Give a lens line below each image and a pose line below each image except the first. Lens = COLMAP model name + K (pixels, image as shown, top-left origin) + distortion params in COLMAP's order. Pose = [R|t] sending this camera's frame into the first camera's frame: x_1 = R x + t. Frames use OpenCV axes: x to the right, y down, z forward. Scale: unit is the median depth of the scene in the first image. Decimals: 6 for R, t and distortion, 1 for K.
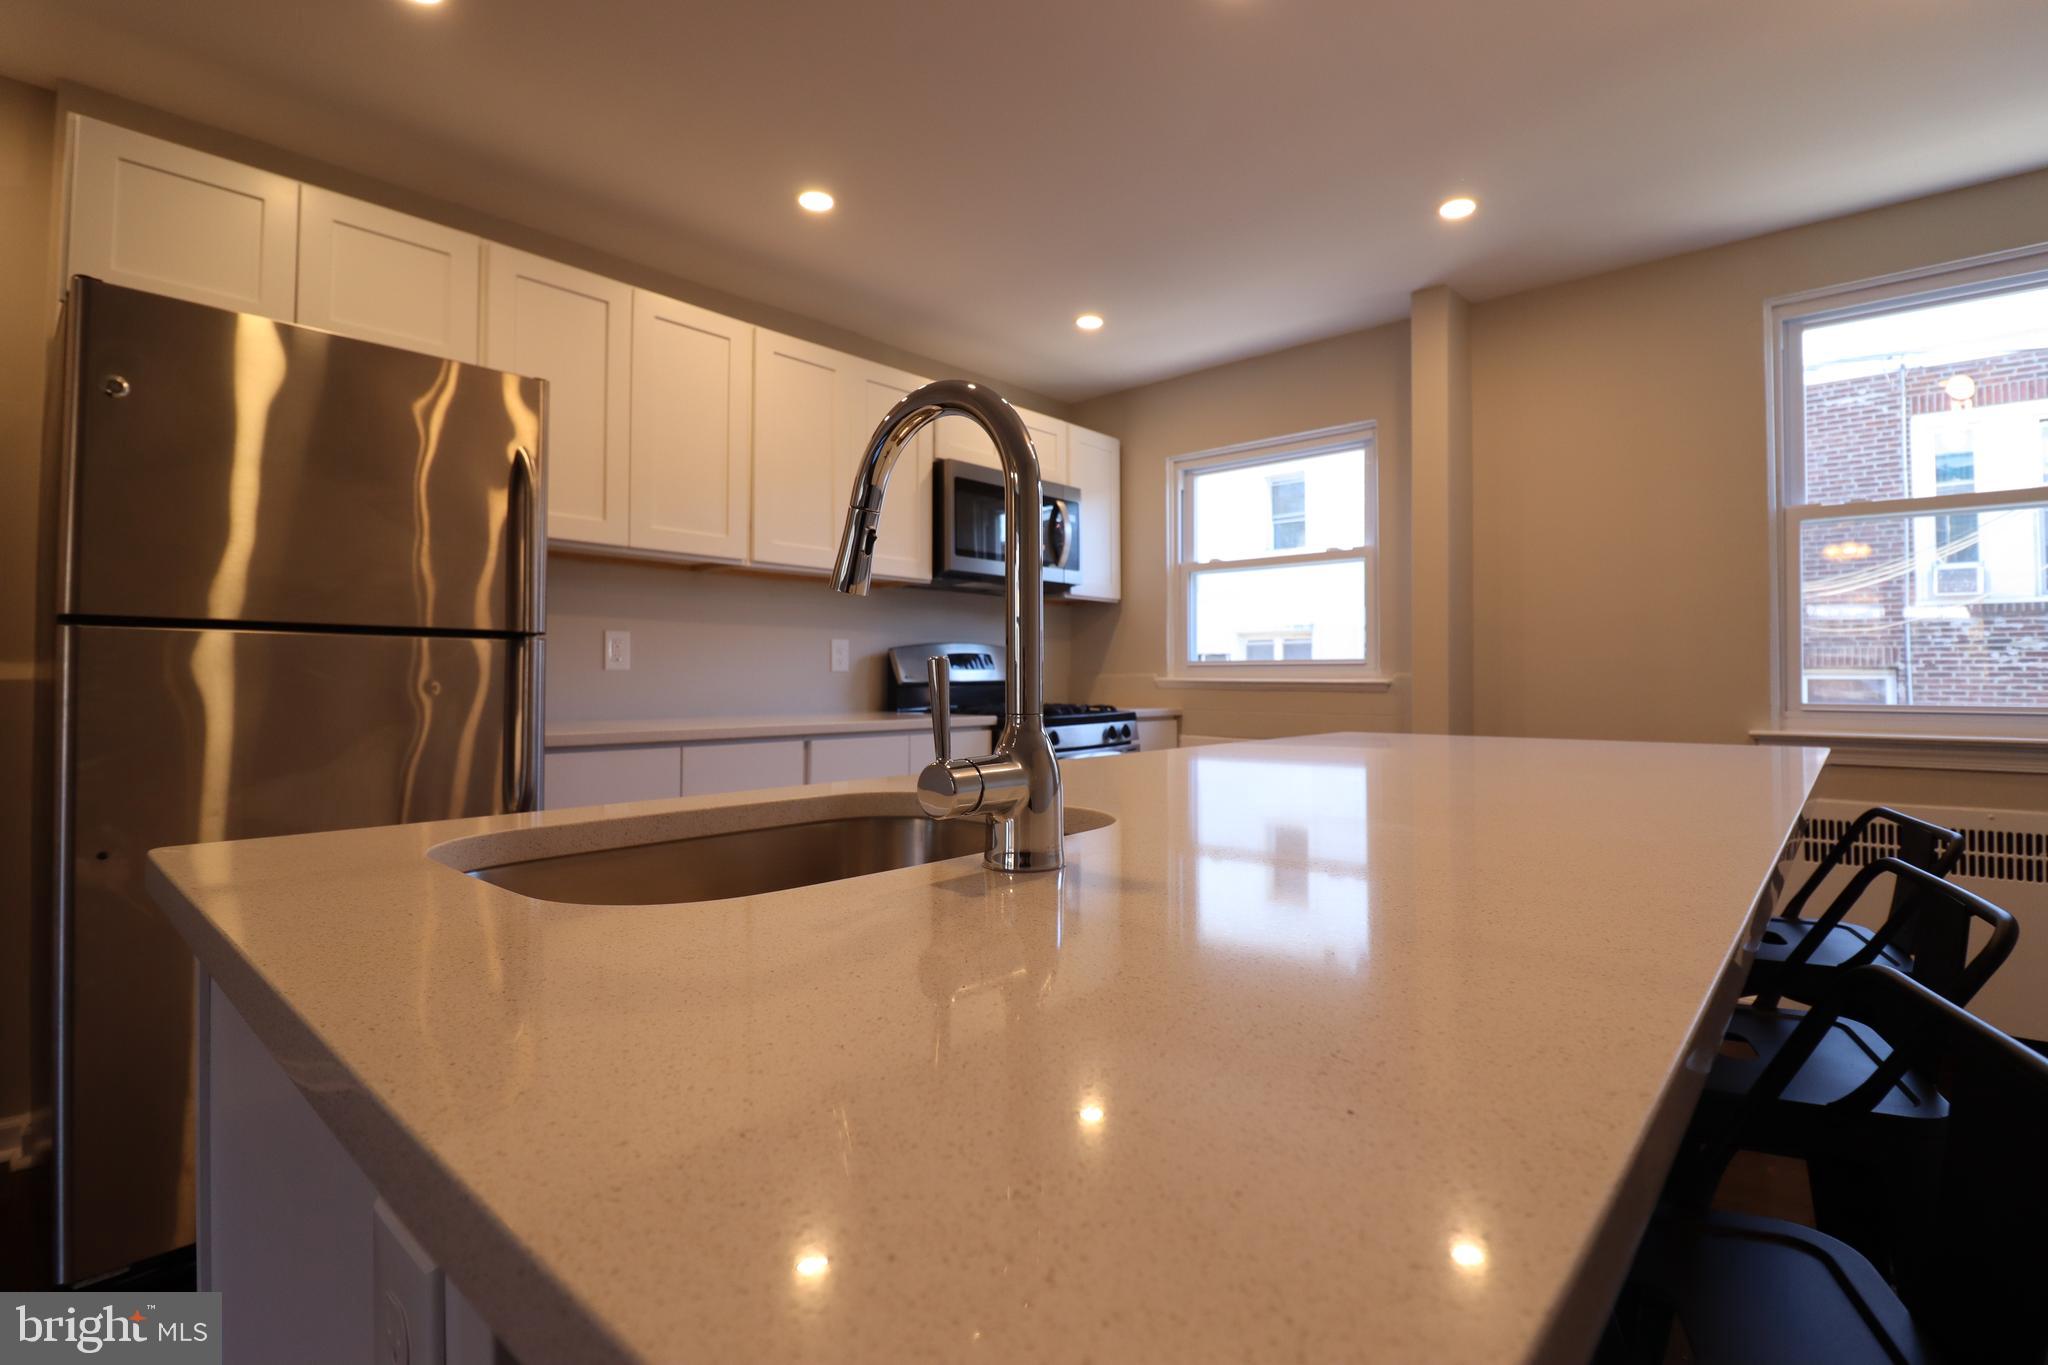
lens RADIAL K [[949.0, 0, 1042.6], [0, 949.0, 658.3], [0, 0, 1]] dist [-0.000256, -0.012104]
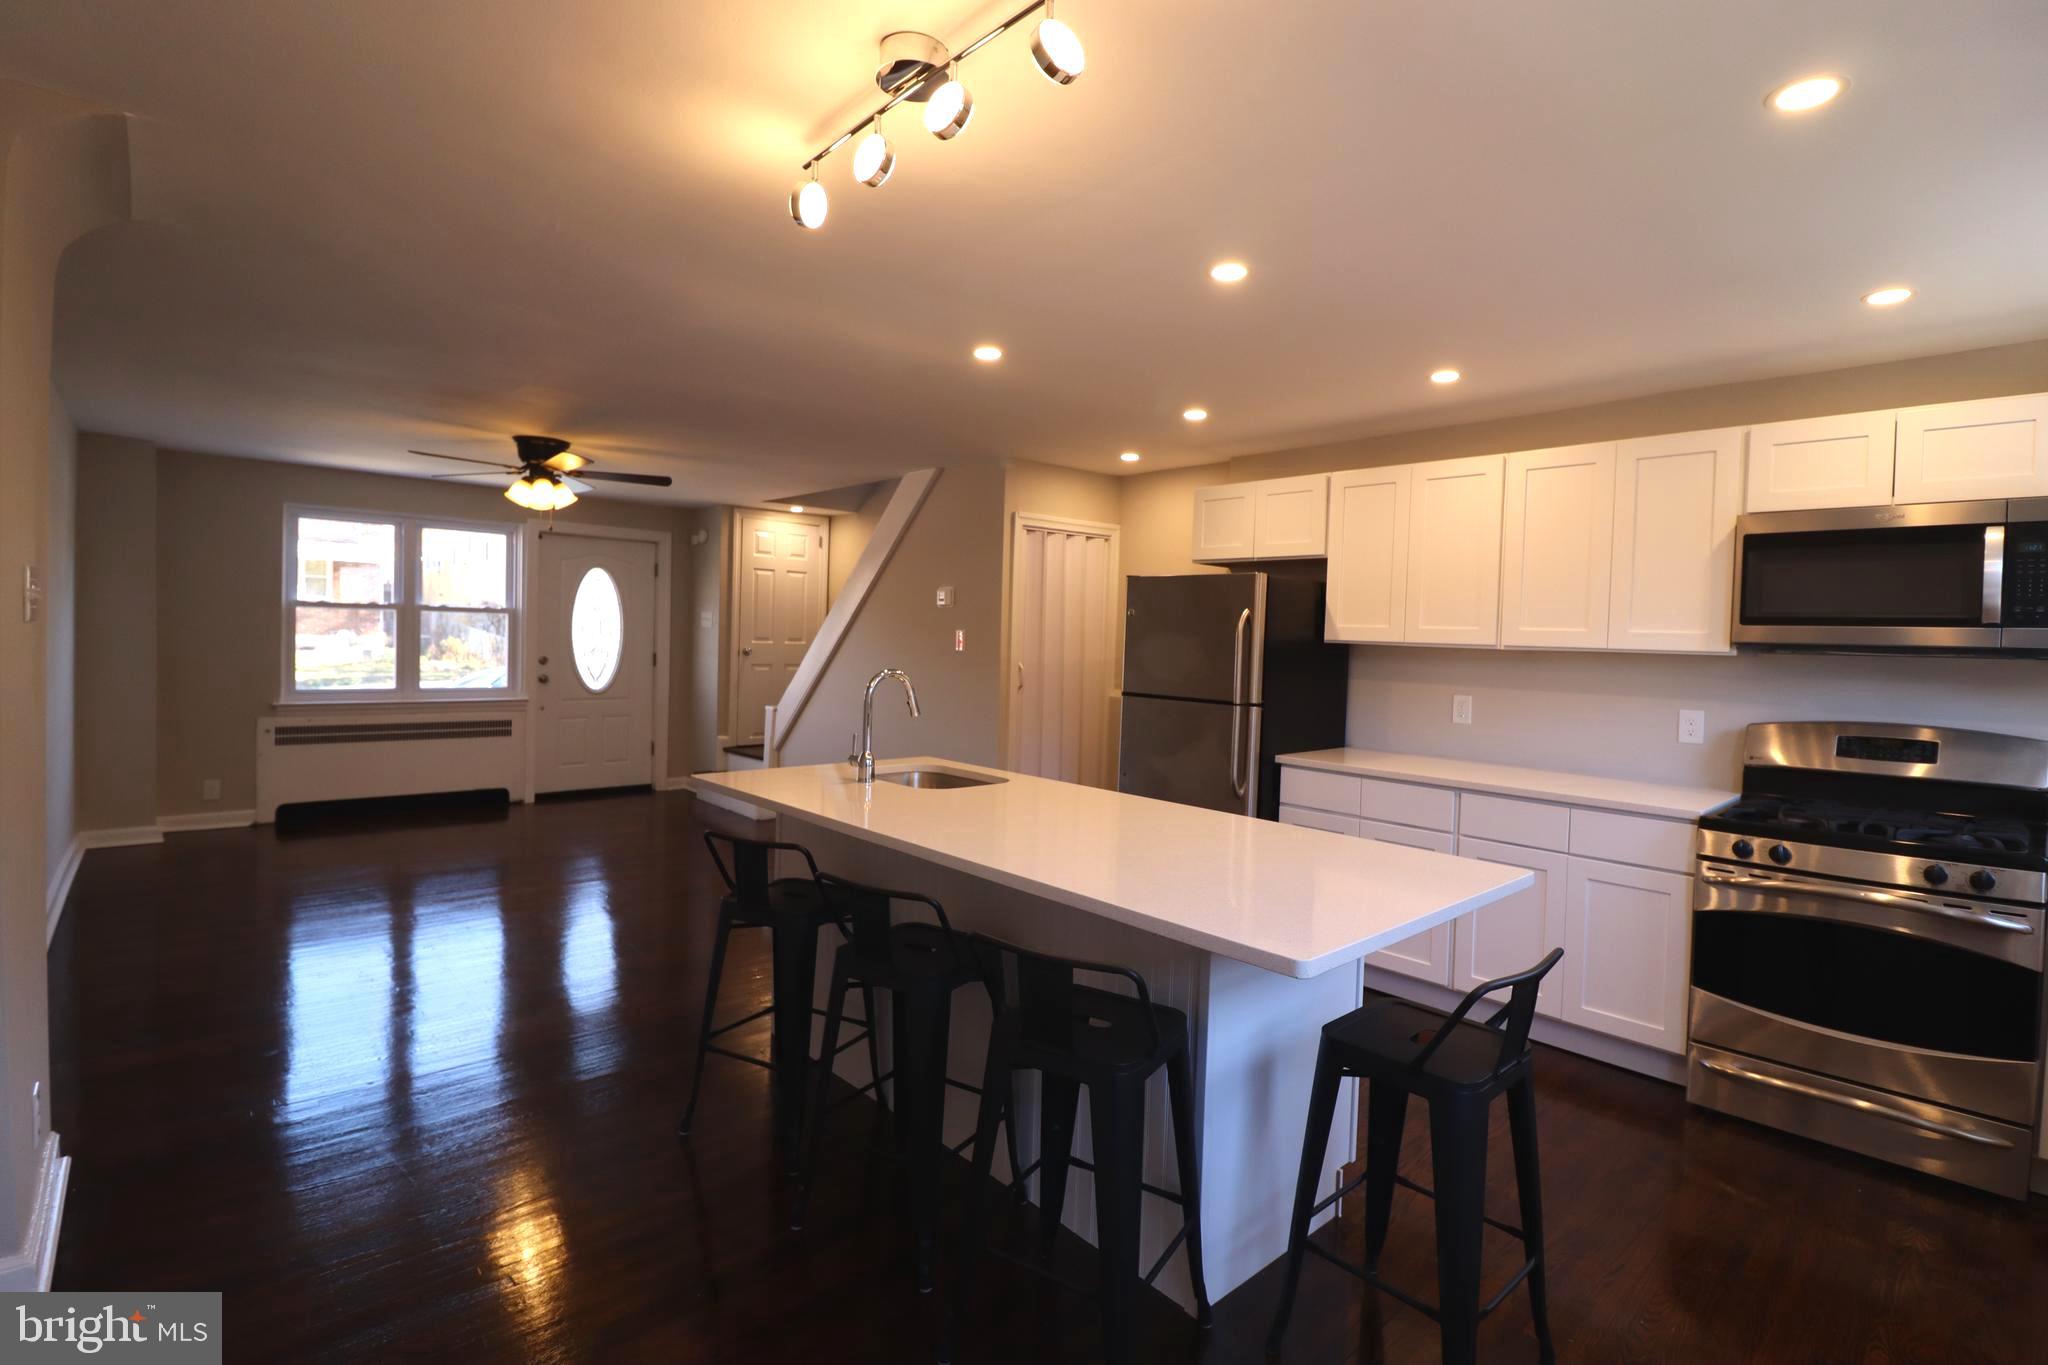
lens RADIAL K [[949.0, 0, 1037.2], [0, 949.0, 667.6], [0, 0, 1]] dist [-0.000256, -0.012104]
pose [[-0.099418, 0.029639, -0.994604, 0.804755], [-0.009396, 0.999484, 0.030723, -0.085897], [0.995001, 0.012400, -0.099088, 0.417204]]
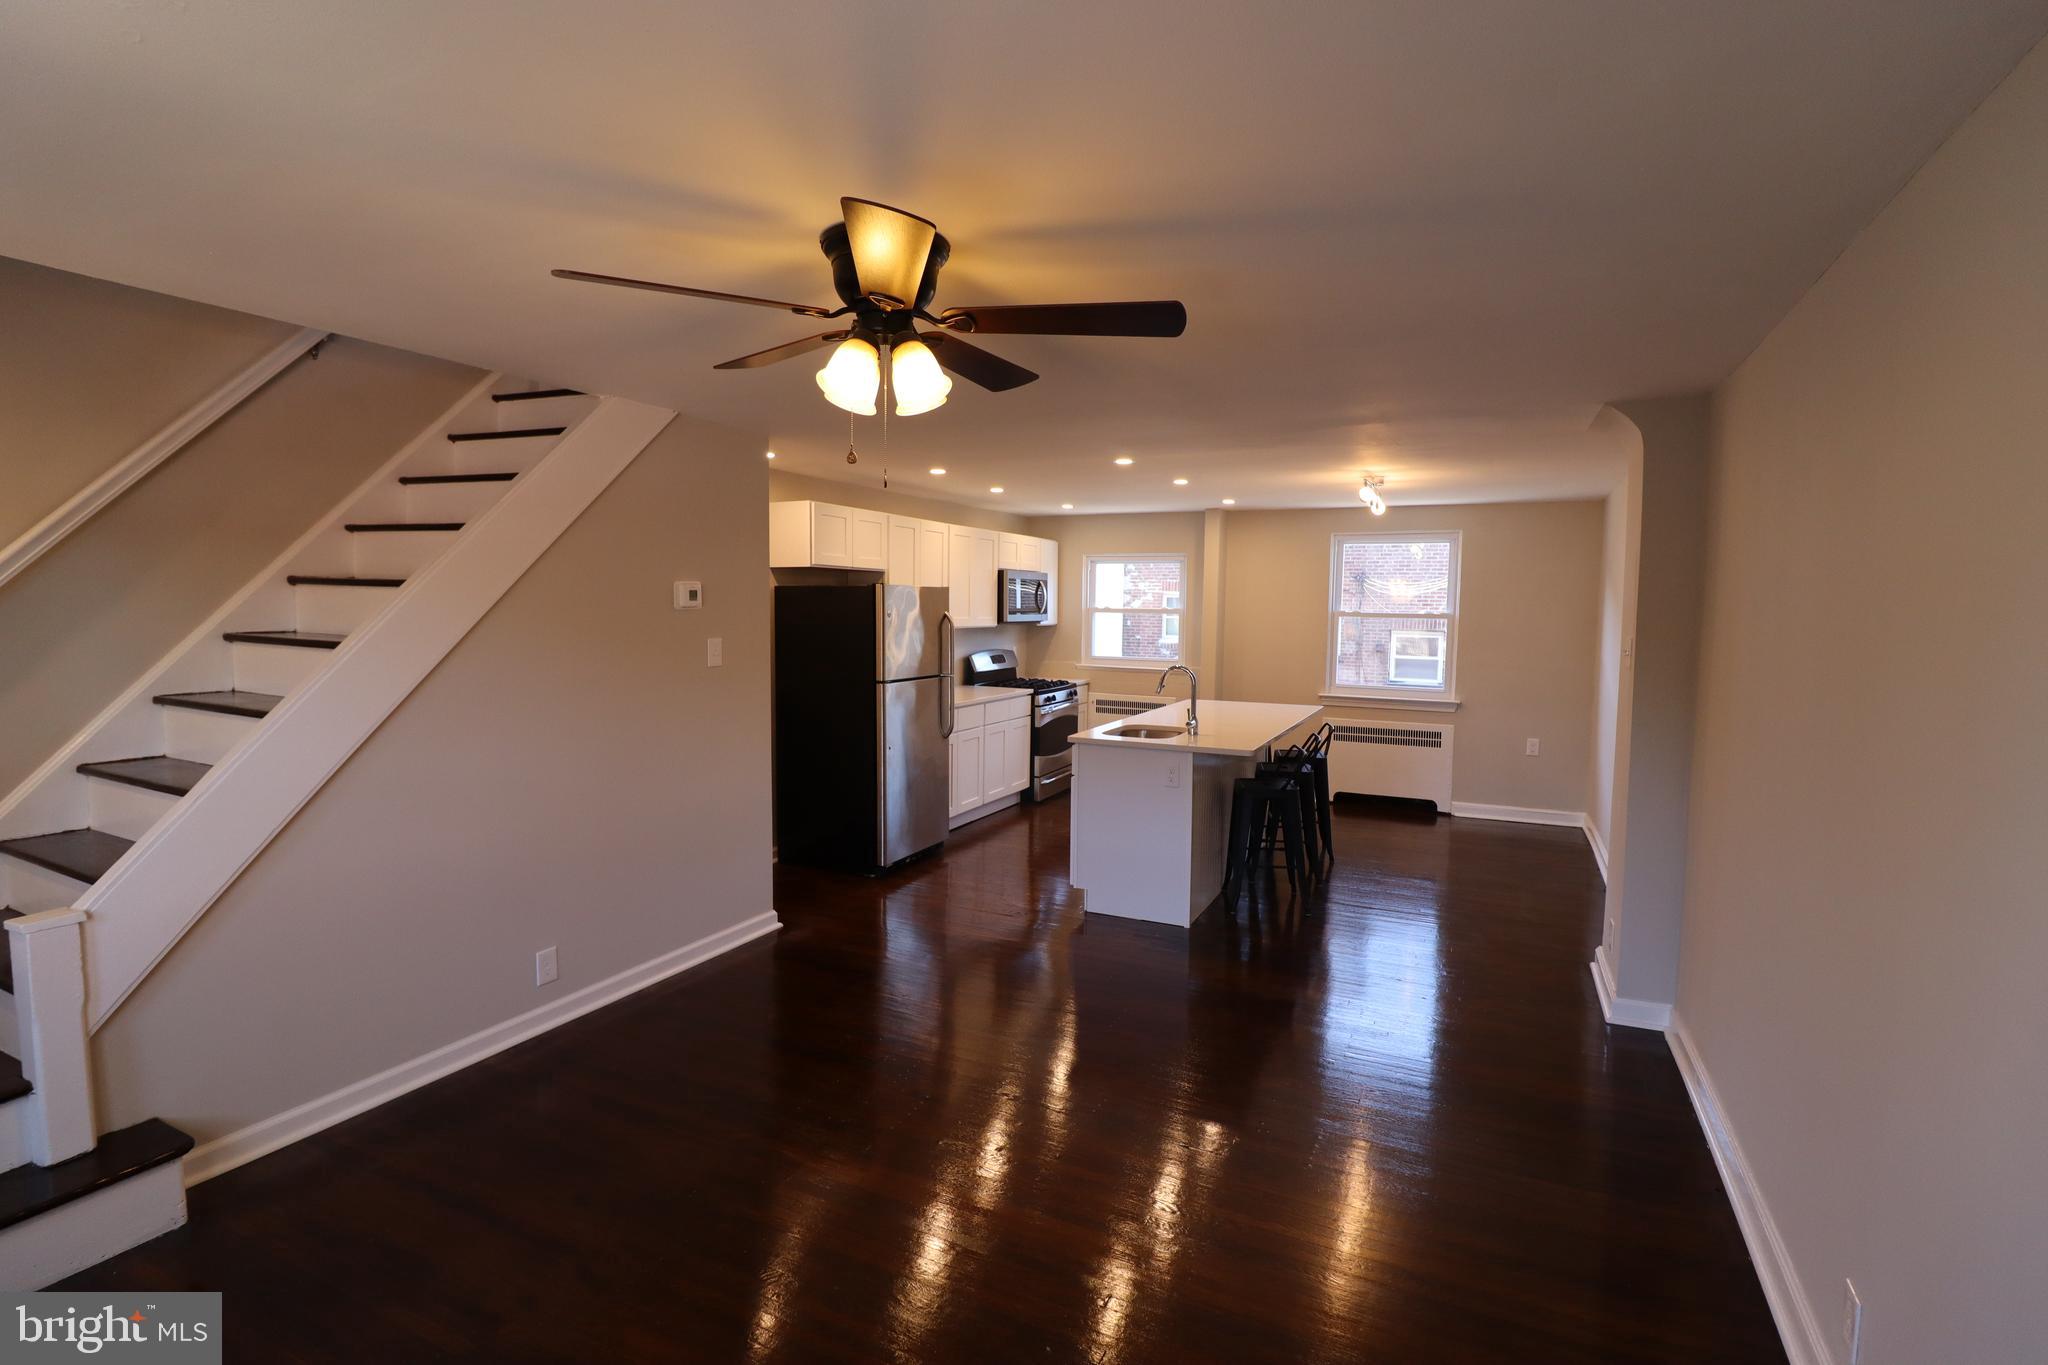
lens RADIAL K [[949.0, 0, 1044.7], [0, 949.0, 678.4], [0, 0, 1]] dist [-0.000256, -0.012104]
pose [[0.957906, -0.013219, 0.286777, -0.608691], [-0.014770, 0.995347, 0.095214, -0.162789], [-0.286702, -0.095442, 0.953254, -1.054852]]
